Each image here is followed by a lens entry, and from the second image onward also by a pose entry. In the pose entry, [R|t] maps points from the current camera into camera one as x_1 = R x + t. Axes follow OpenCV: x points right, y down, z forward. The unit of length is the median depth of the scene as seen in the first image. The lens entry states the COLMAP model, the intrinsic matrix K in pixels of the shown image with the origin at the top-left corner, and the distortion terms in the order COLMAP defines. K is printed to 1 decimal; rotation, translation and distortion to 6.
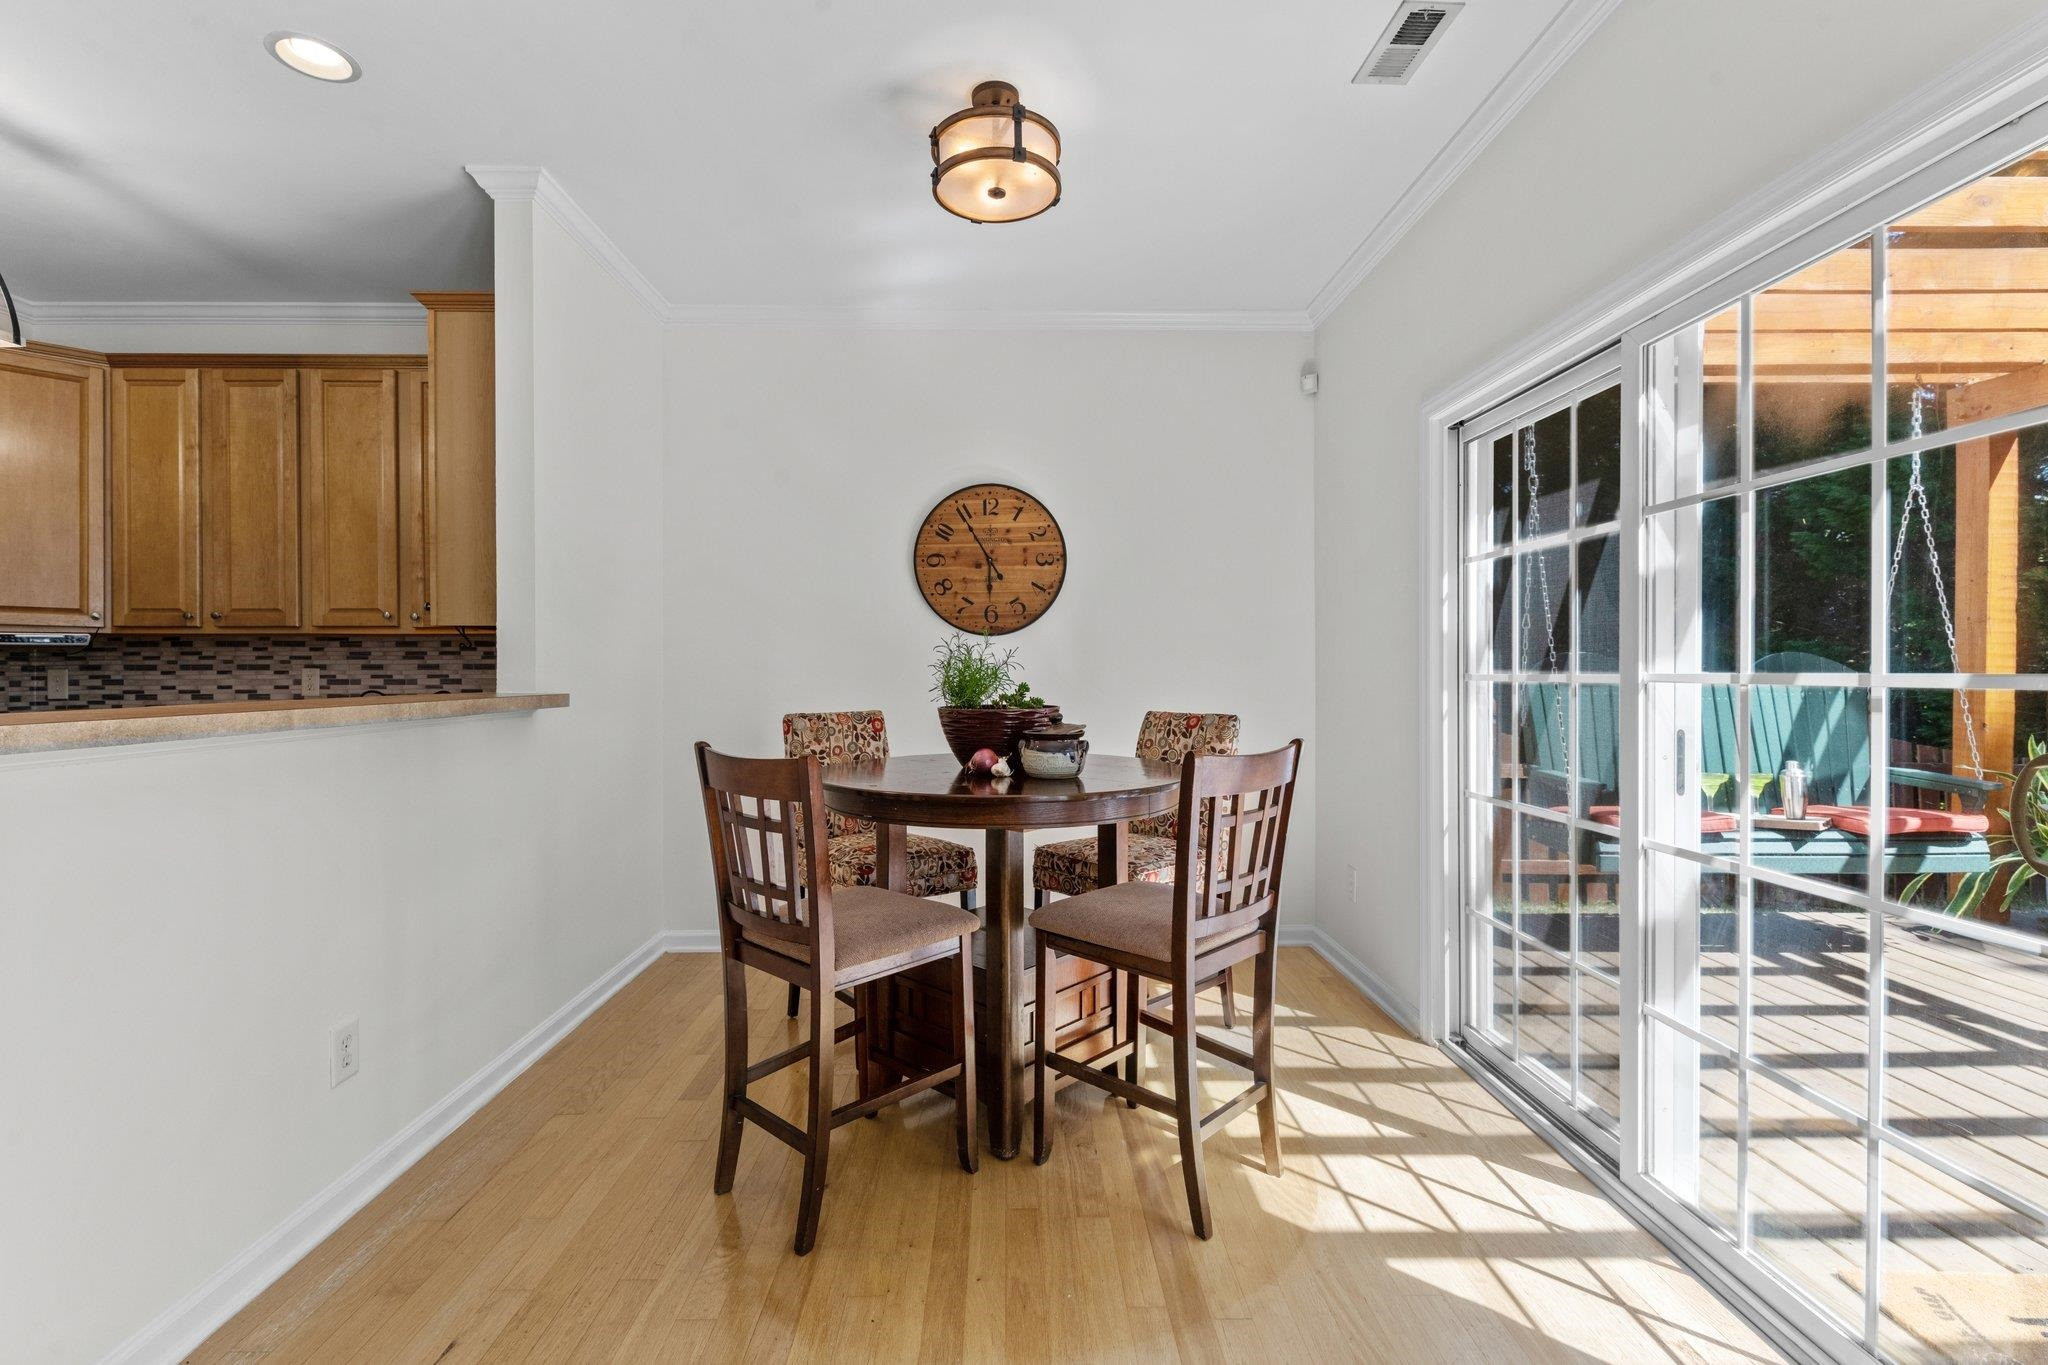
lens RADIAL K [[924.9, 0, 1020.2], [0, 924.9, 674.5], [0, 0, 1]] dist [0.032401, -0.018391]
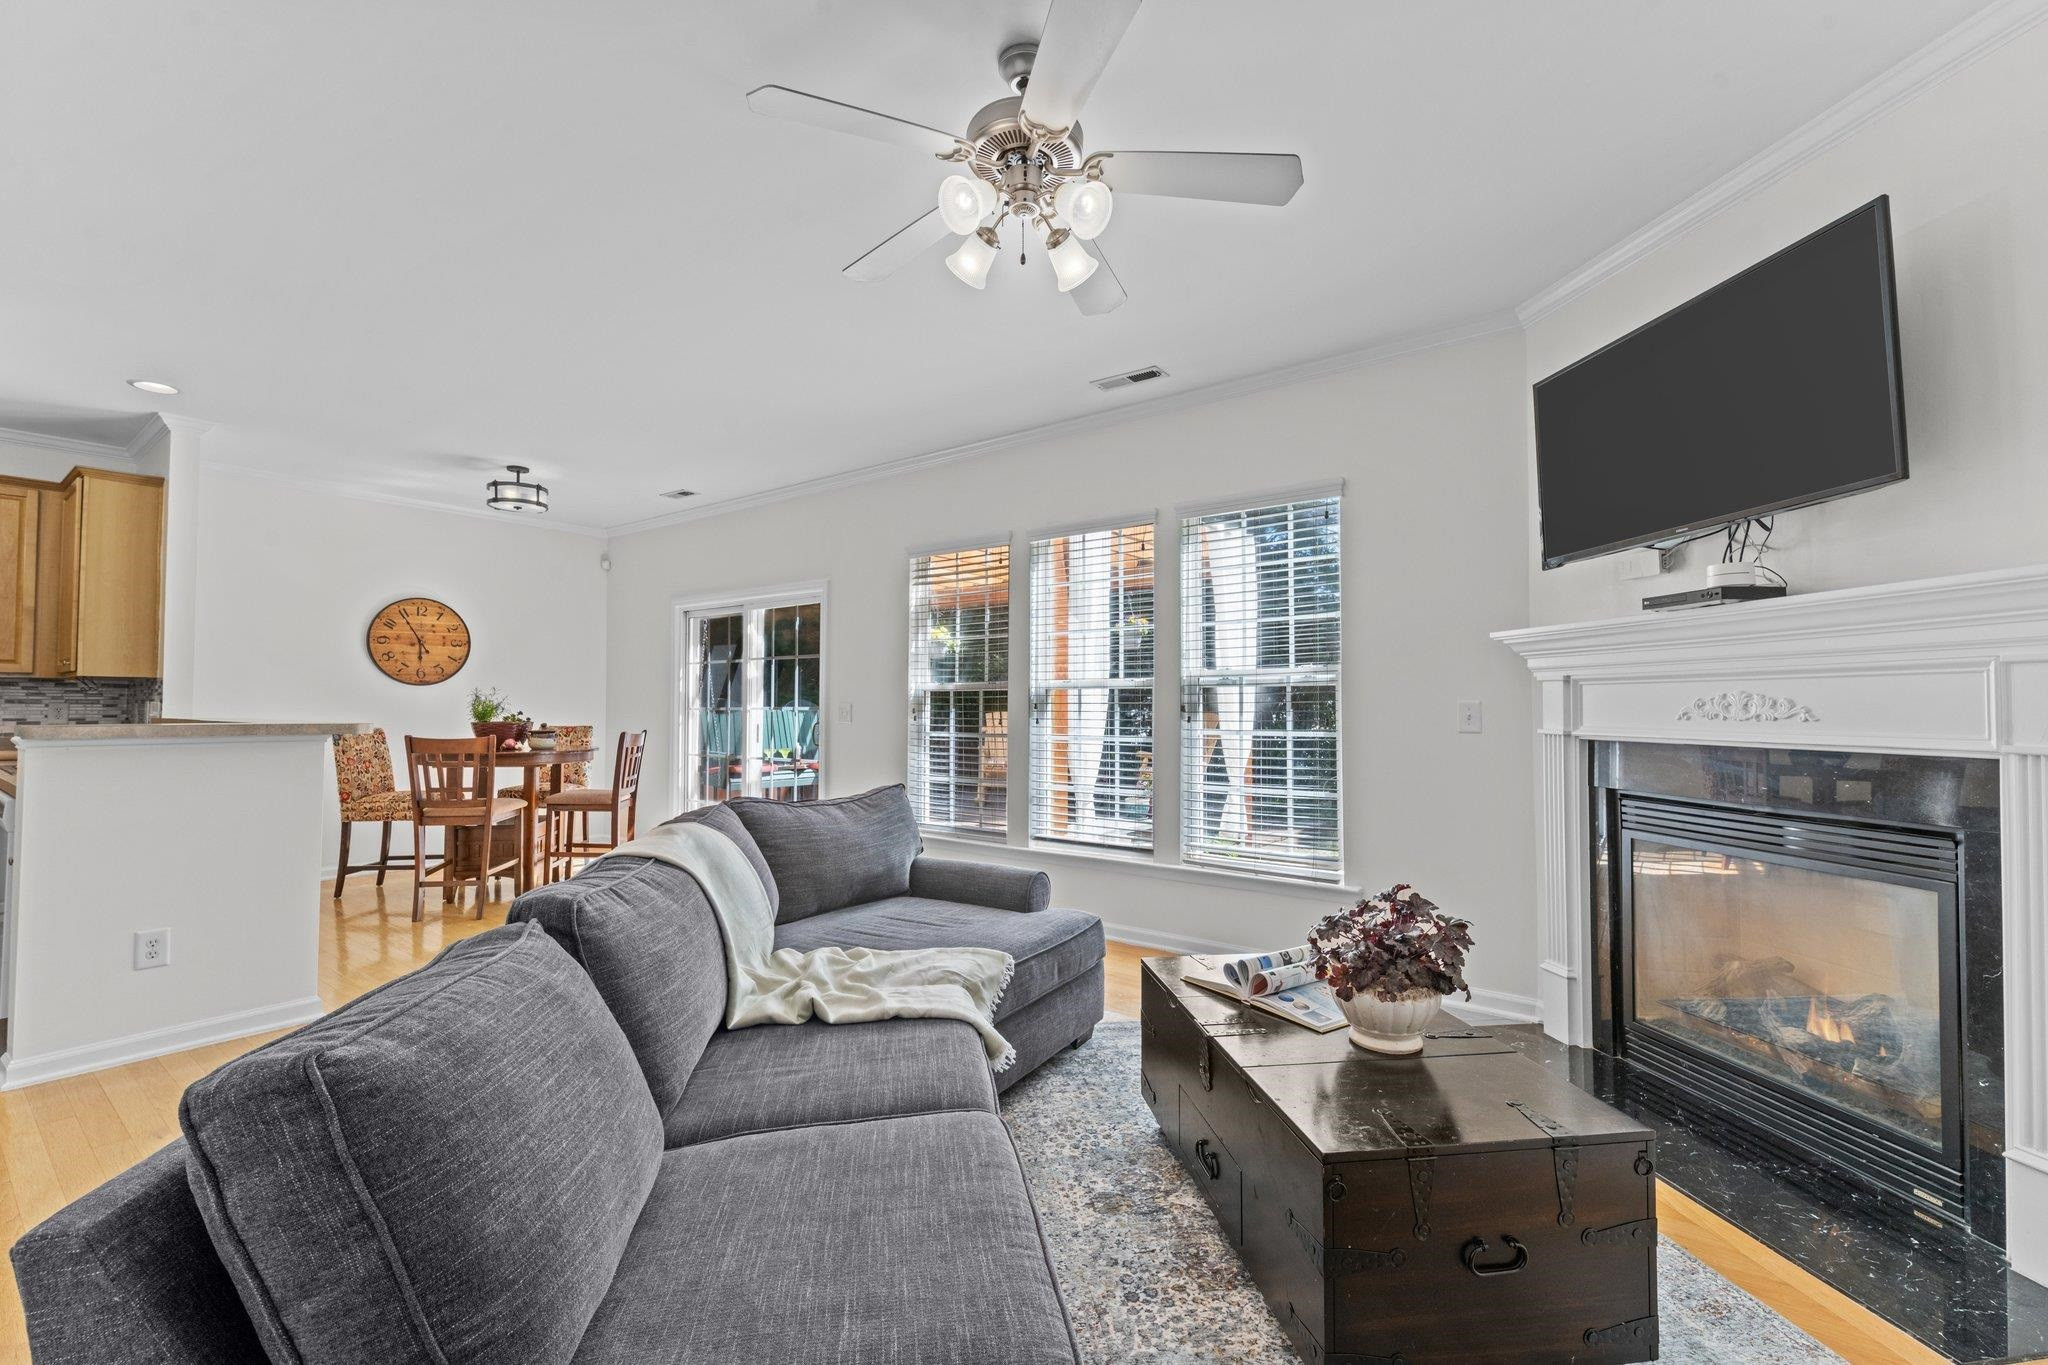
lens RADIAL K [[876.2, 0, 1021.3], [0, 876.2, 688.1], [0, 0, 1]] dist [0.000546, -0.000810]
pose [[0.625731, 0.020061, 0.779781, -0.660742], [0.001349, 0.999640, -0.026800, 0.008236], [-0.780038, 0.017821, 0.625479, -0.975480]]
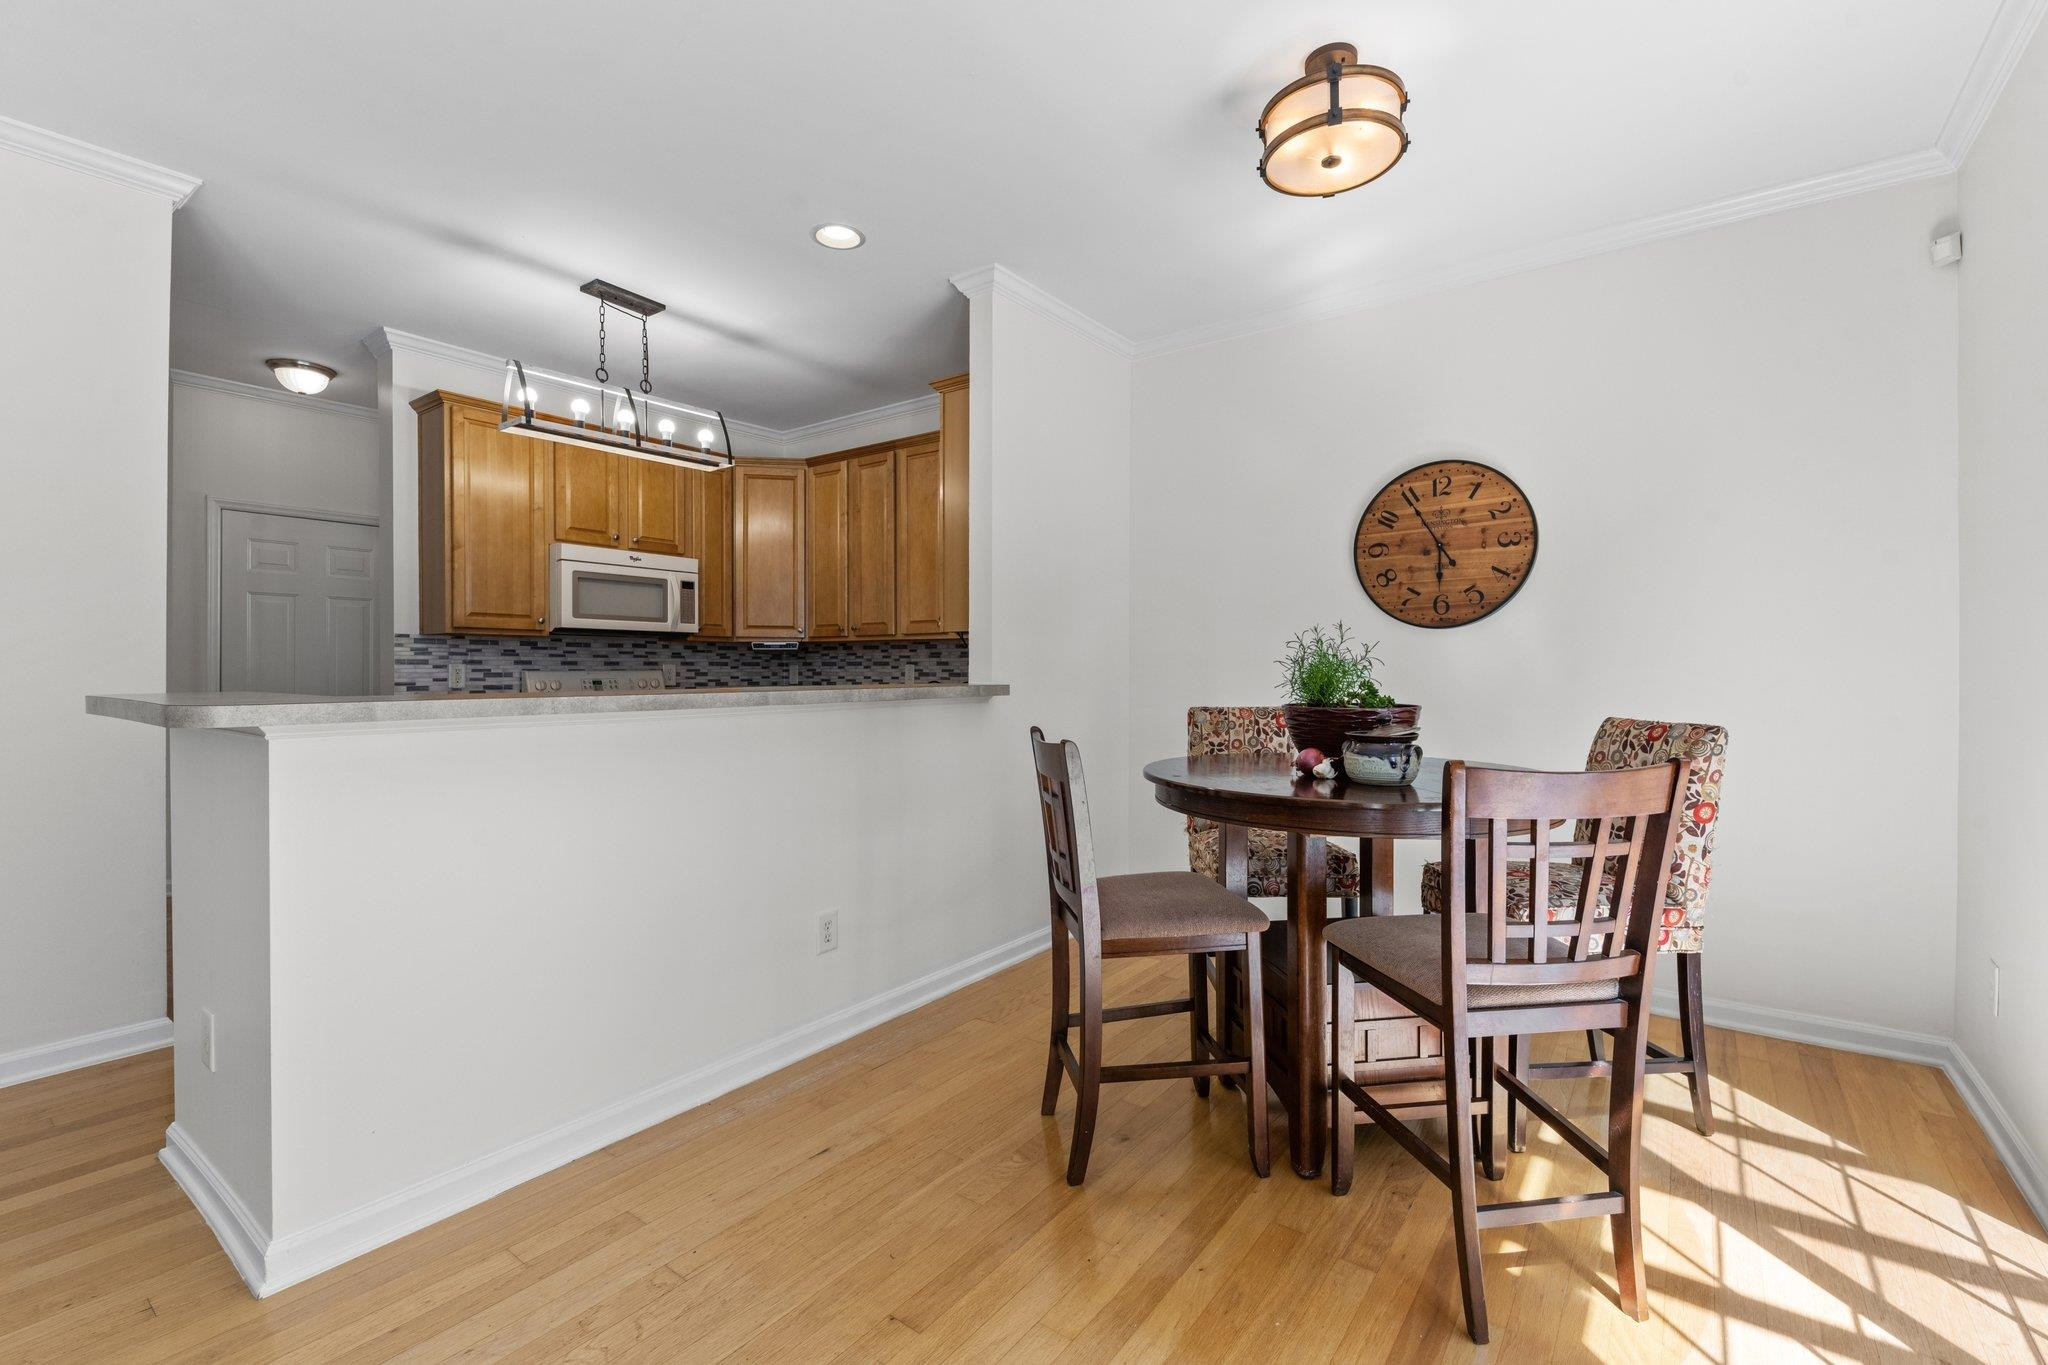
lens RADIAL K [[893.1, 0, 1017.2], [0, 893.1, 675.9], [0, 0, 1]] dist [0.006427, -0.000287]
pose [[0.790096, 0.008020, -0.612931, 0.194957], [-0.004742, 0.999964, 0.006971, 0.000427], [0.612965, -0.002602, 0.790106, 0.057355]]
